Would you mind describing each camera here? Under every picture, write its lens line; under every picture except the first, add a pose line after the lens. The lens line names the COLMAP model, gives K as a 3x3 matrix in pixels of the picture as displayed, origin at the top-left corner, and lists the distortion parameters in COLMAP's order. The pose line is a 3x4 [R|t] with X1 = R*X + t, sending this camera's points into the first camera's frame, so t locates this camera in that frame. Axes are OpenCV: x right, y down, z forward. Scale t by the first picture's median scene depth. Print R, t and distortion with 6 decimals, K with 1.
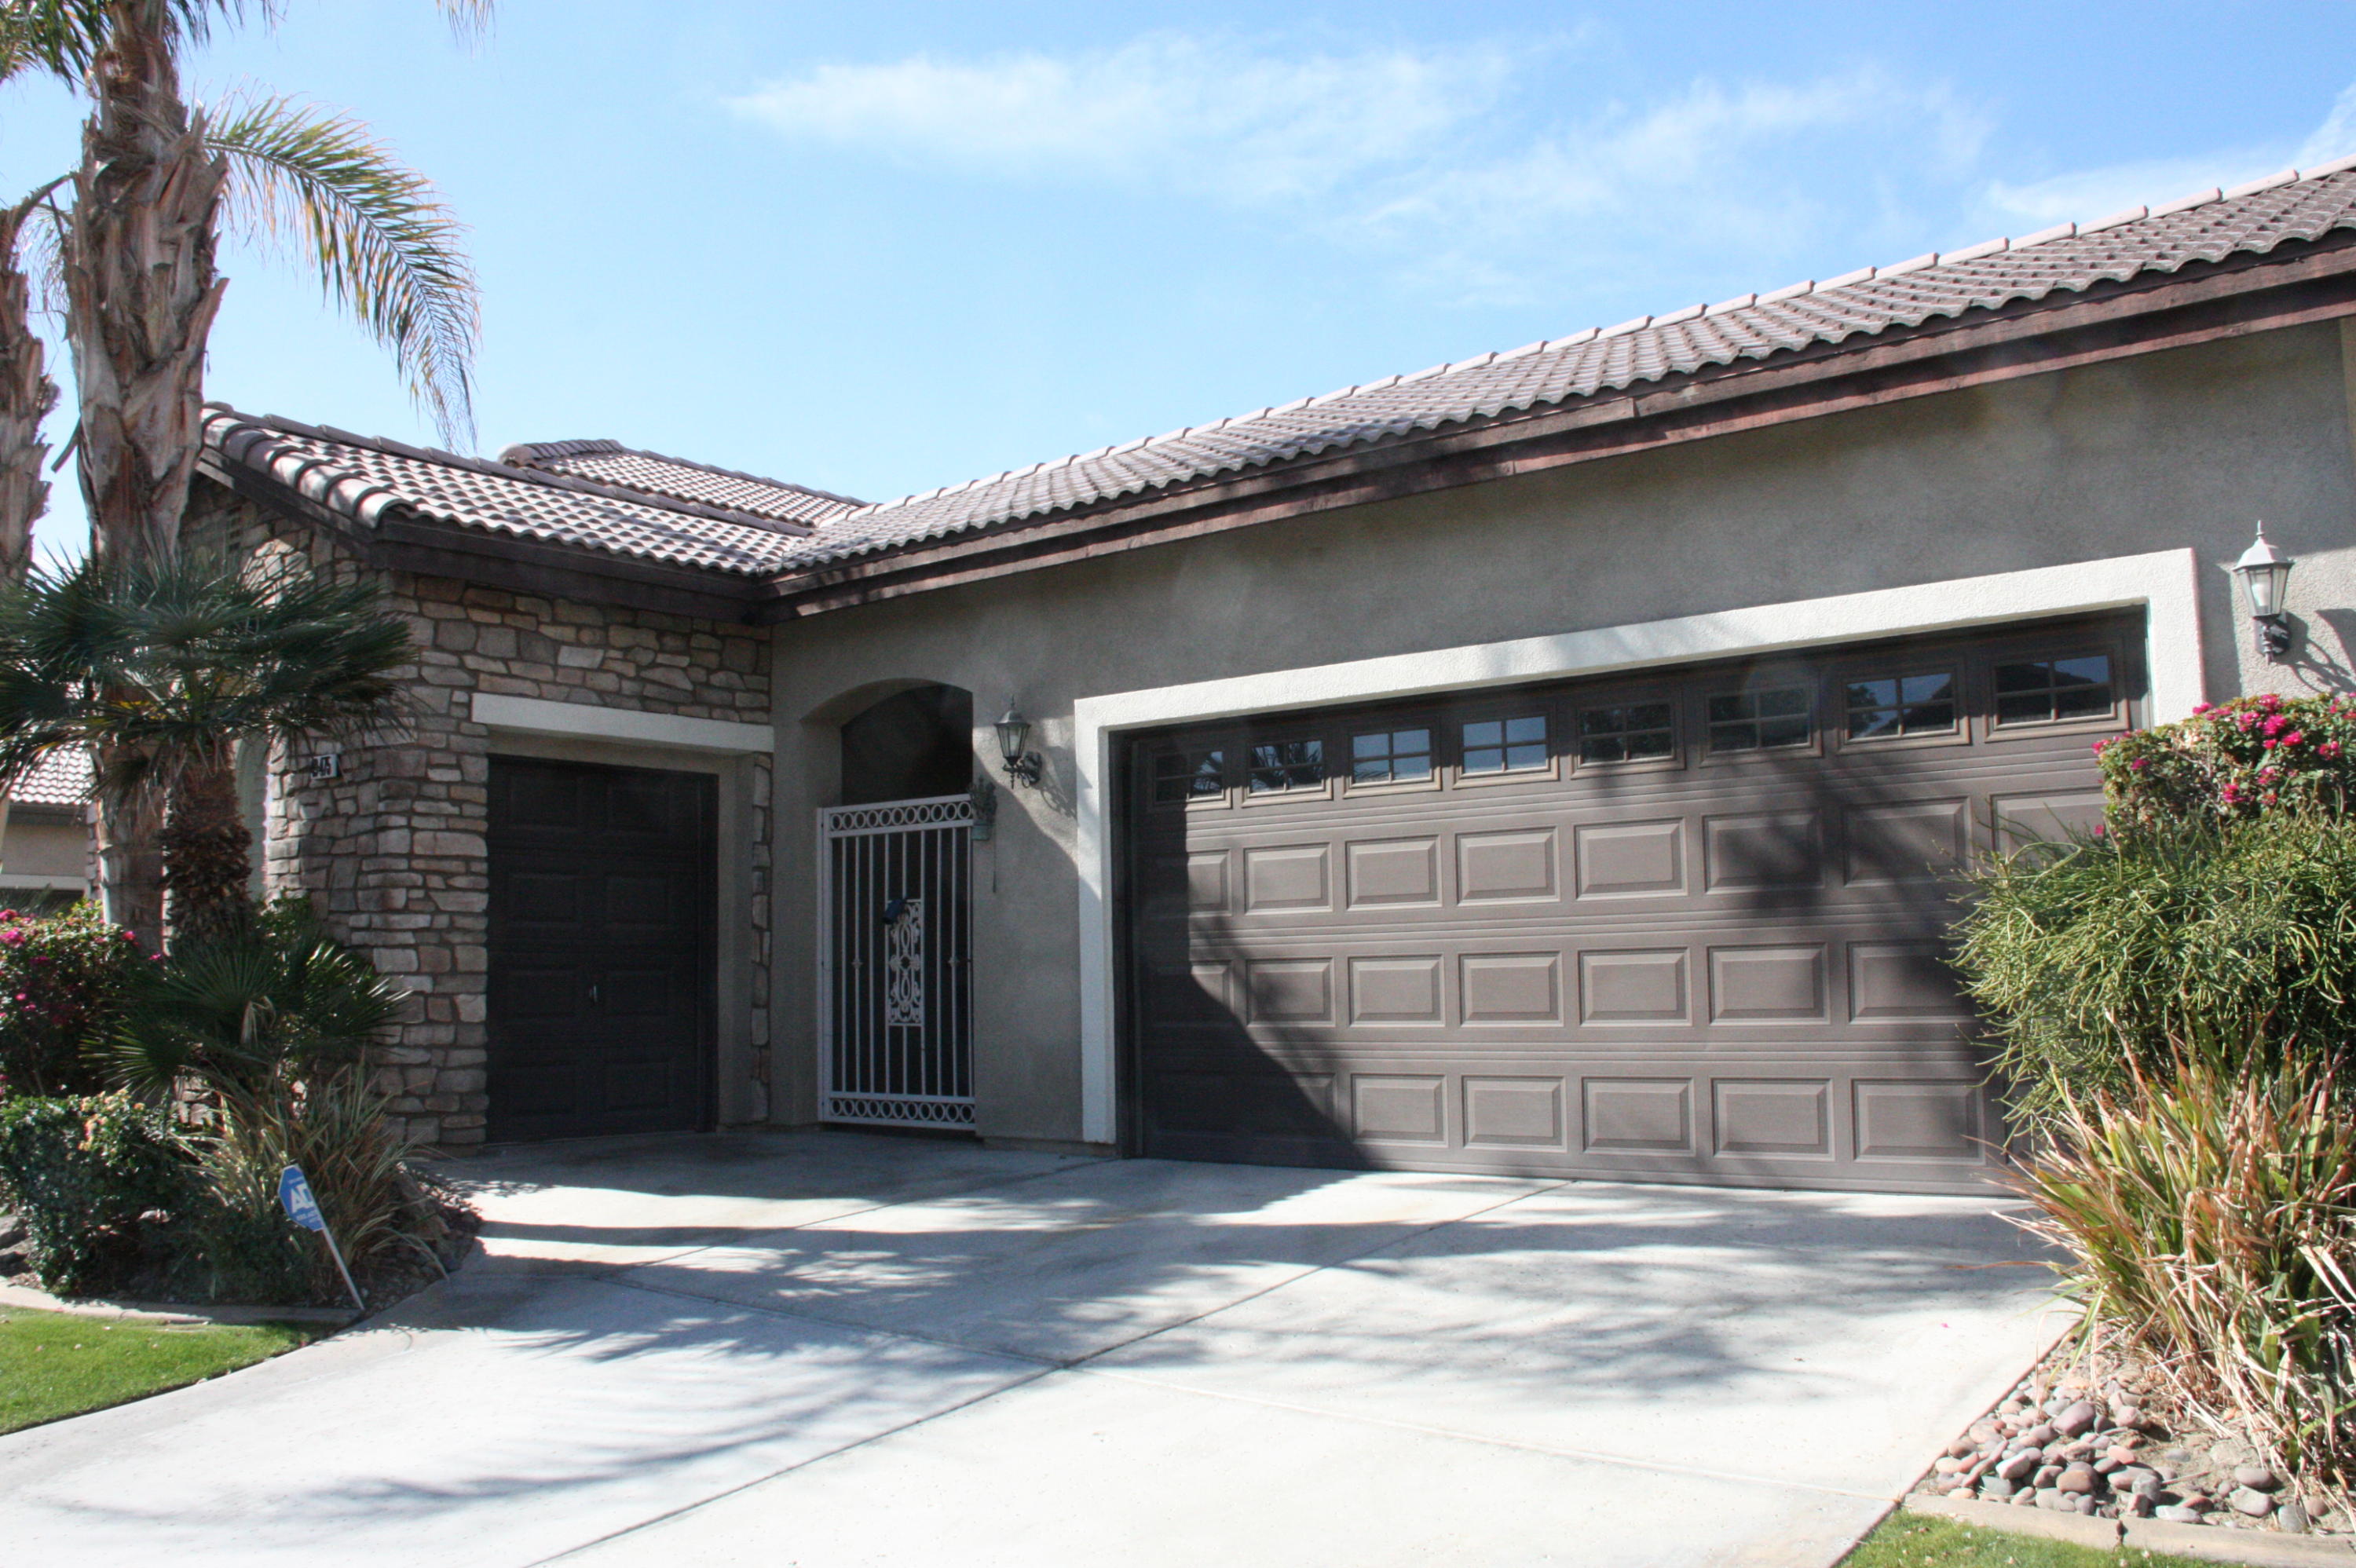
lens RADIAL K [[1952.6, 0, 1171.4], [0, 1952.6, 791.5], [0, 0, 1]] dist [-0.181672, 0.145752]
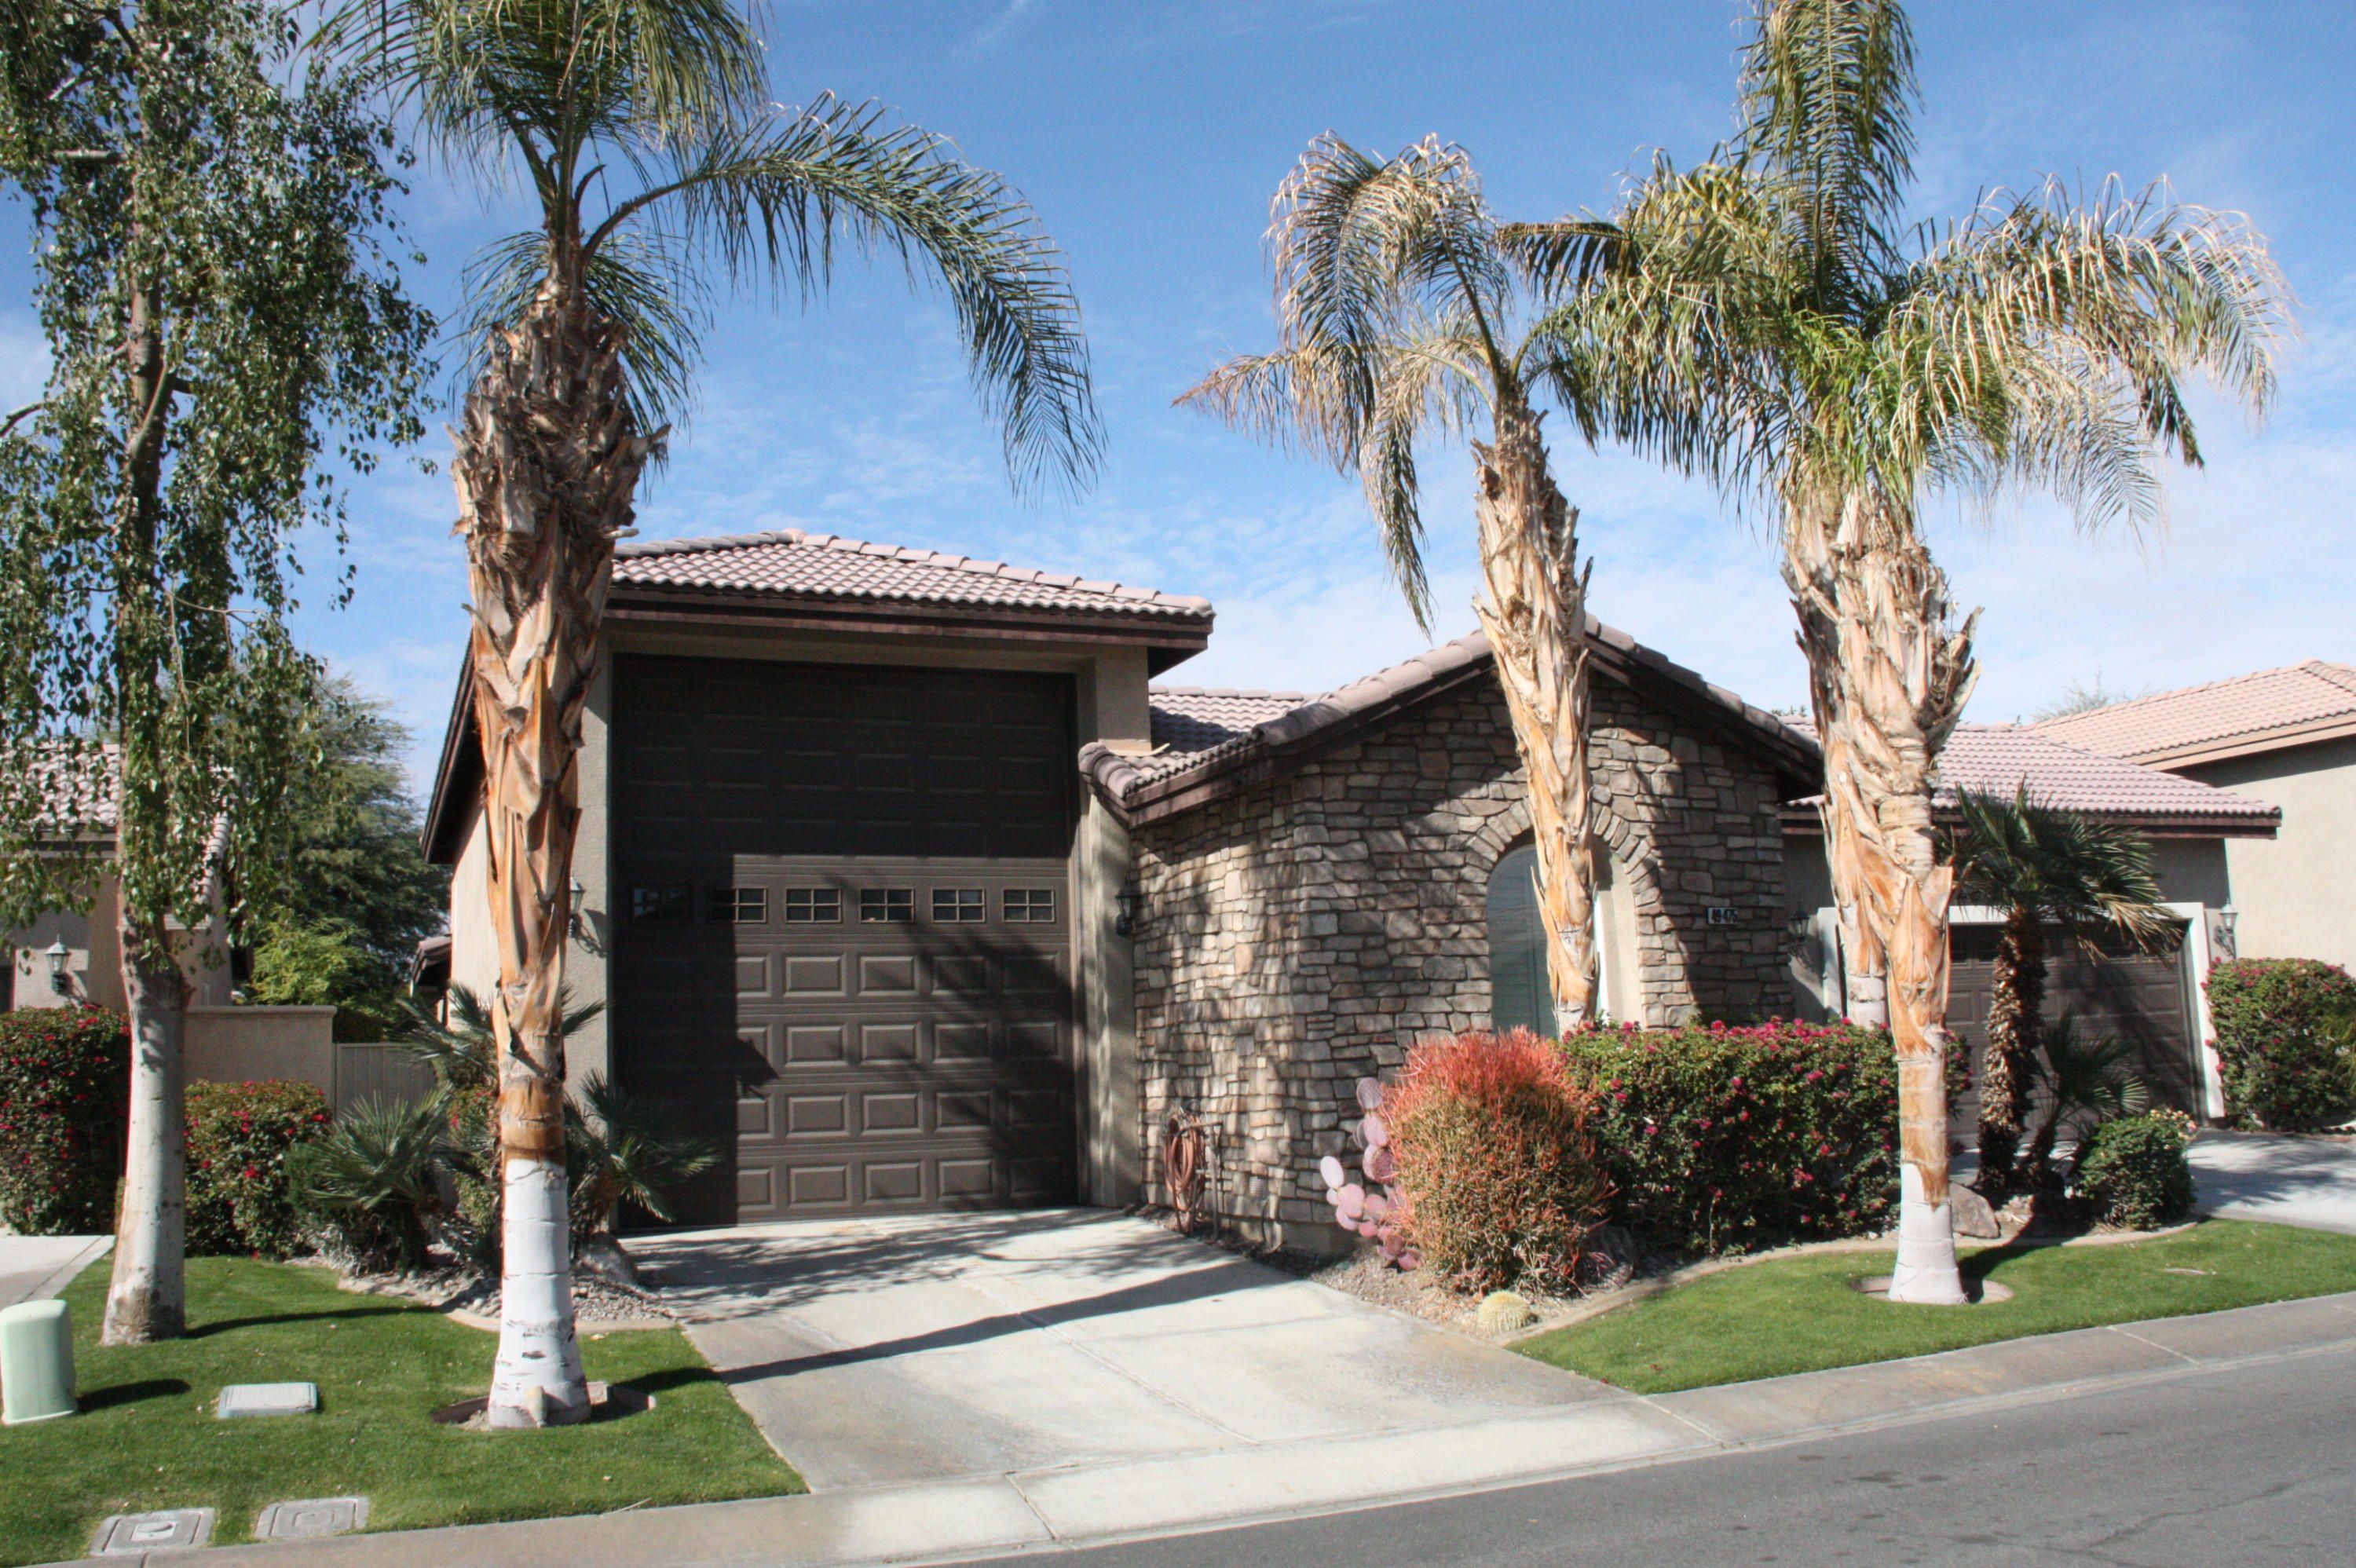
lens RADIAL K [[1952.6, 0, 1171.4], [0, 1952.6, 791.5], [0, 0, 1]] dist [-0.181672, 0.145752]
pose [[0.463569, 0.123125, 0.877465, -1.986476], [-0.053173, 0.992379, -0.111157, 0.077980], [-0.884464, 0.004871, 0.466583, 0.744291]]
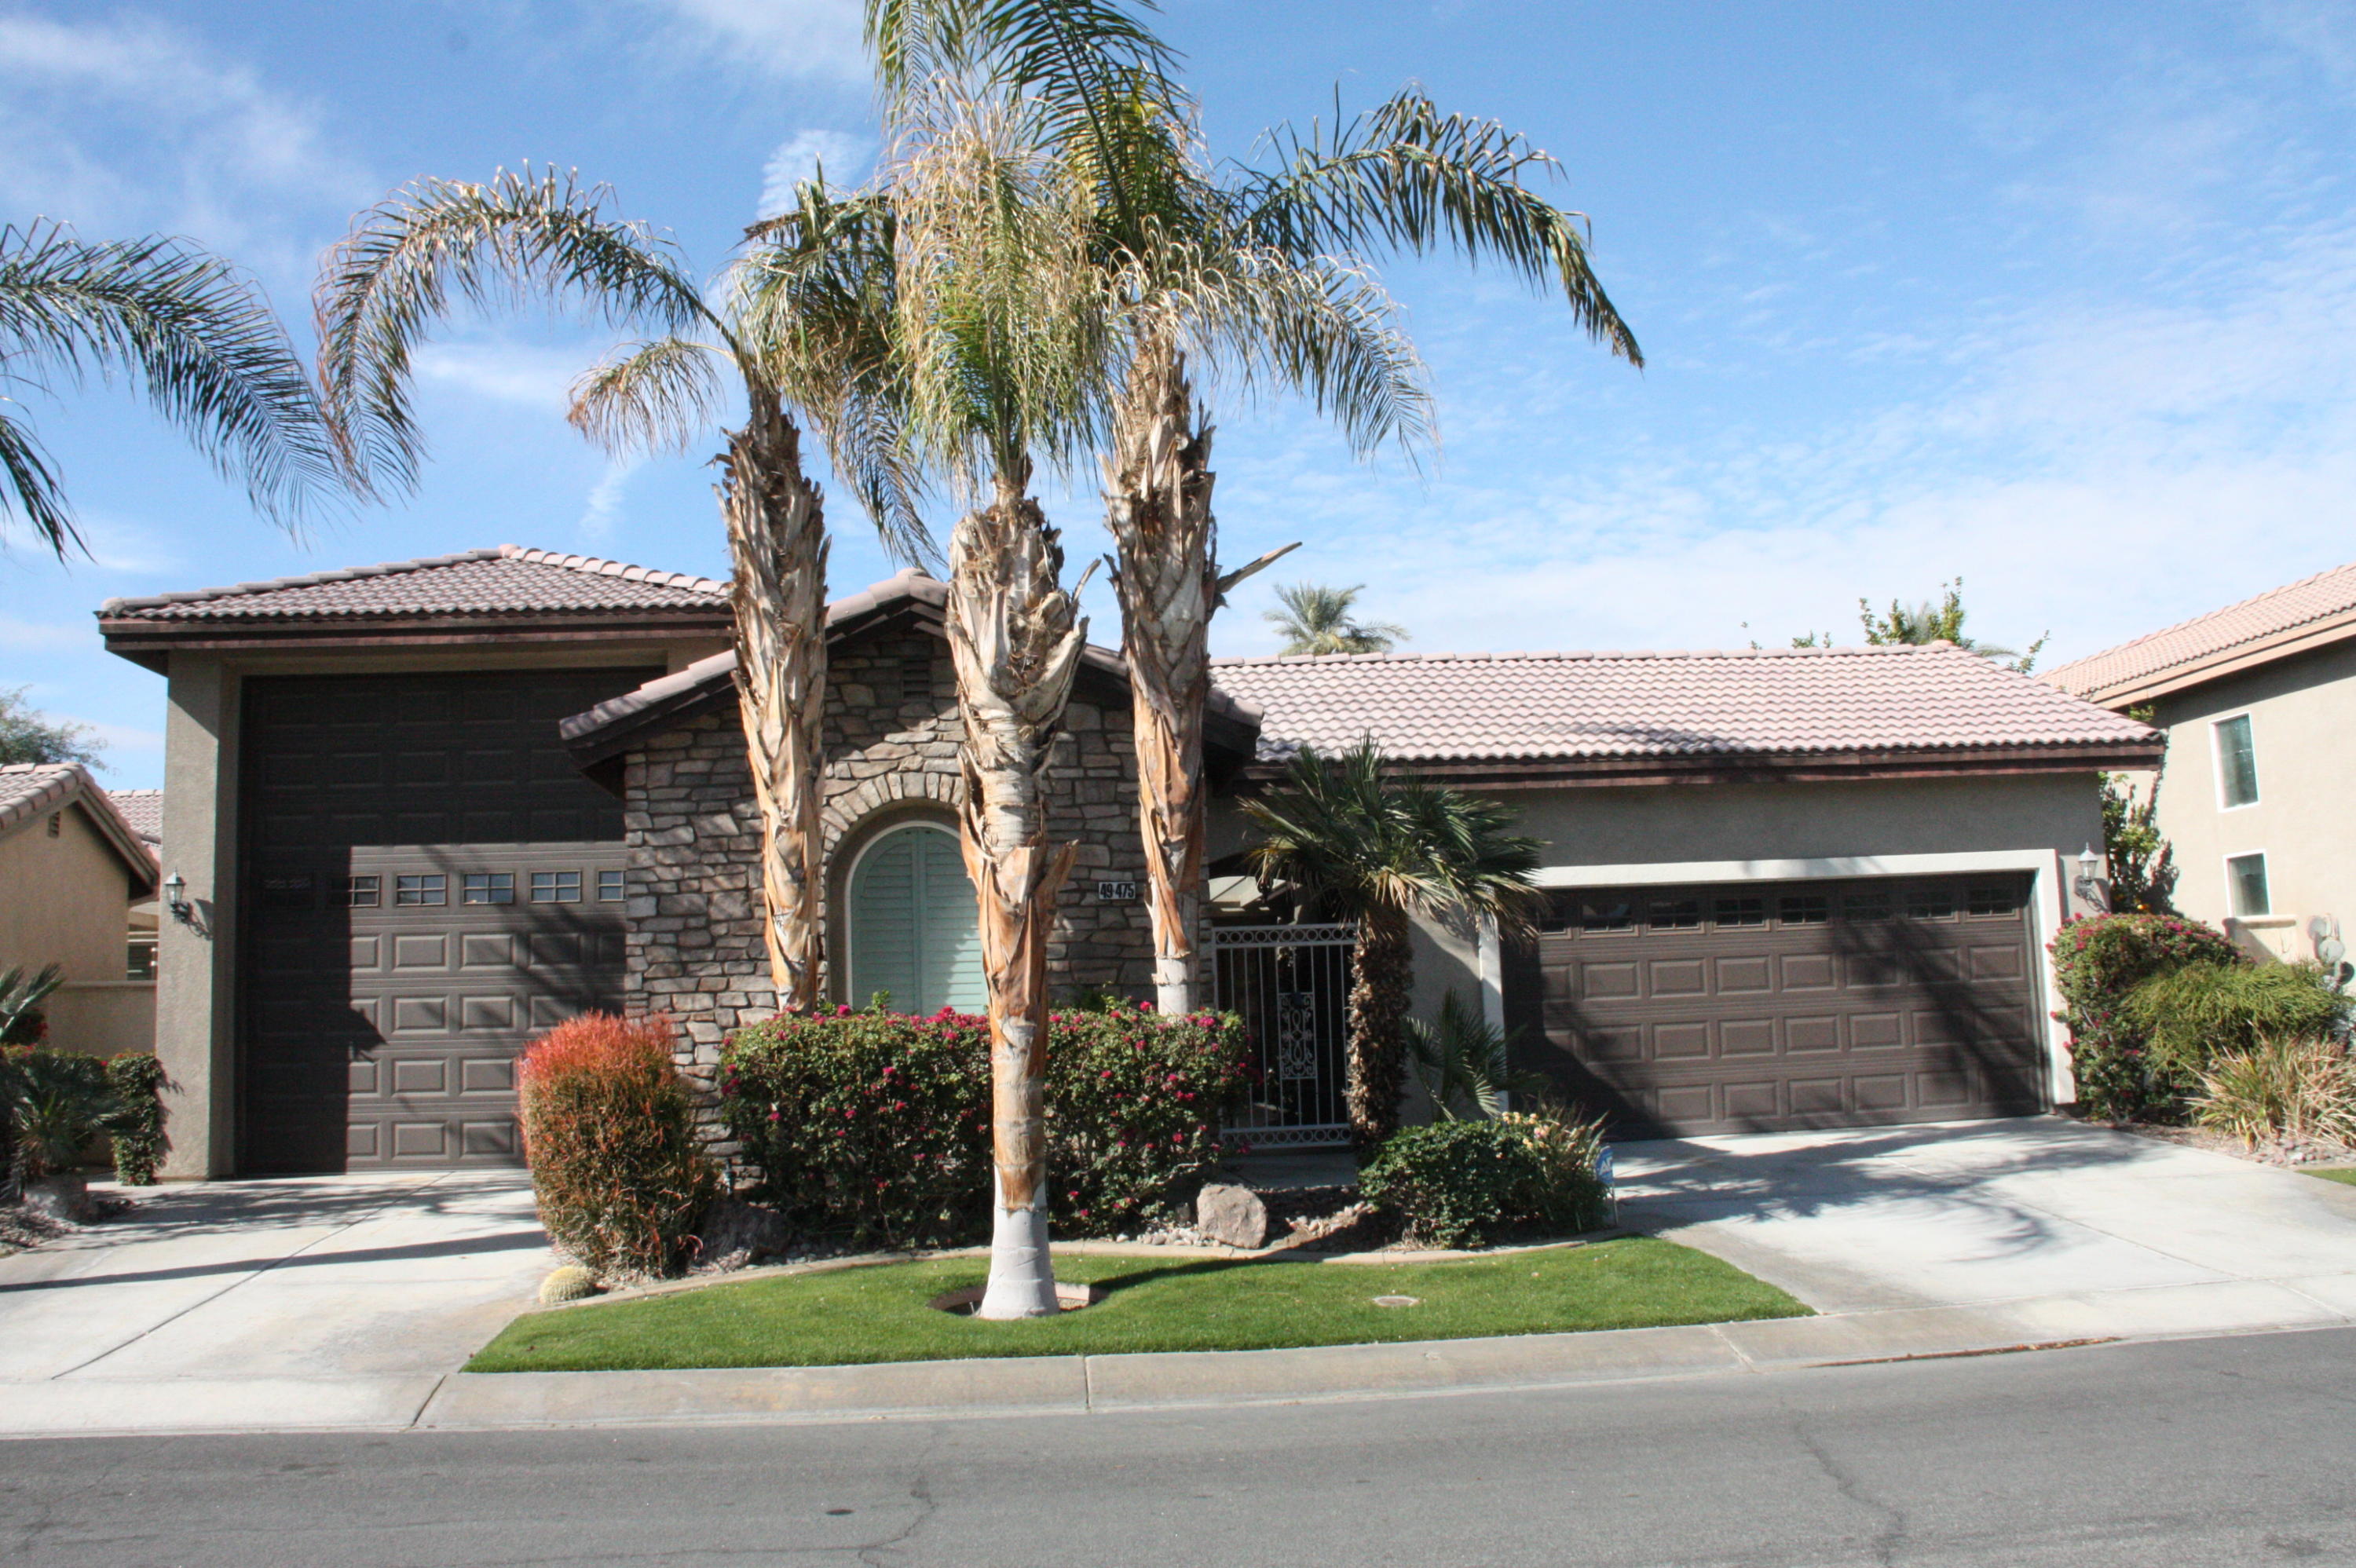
lens RADIAL K [[1952.6, 0, 1171.4], [0, 1952.6, 791.5], [0, 0, 1]] dist [-0.181672, 0.145752]
pose [[0.714310, 0.076797, 0.695603, -1.443895], [-0.041493, 0.996860, -0.067447, 0.008348], [-0.698598, 0.019315, 0.715253, 0.012672]]
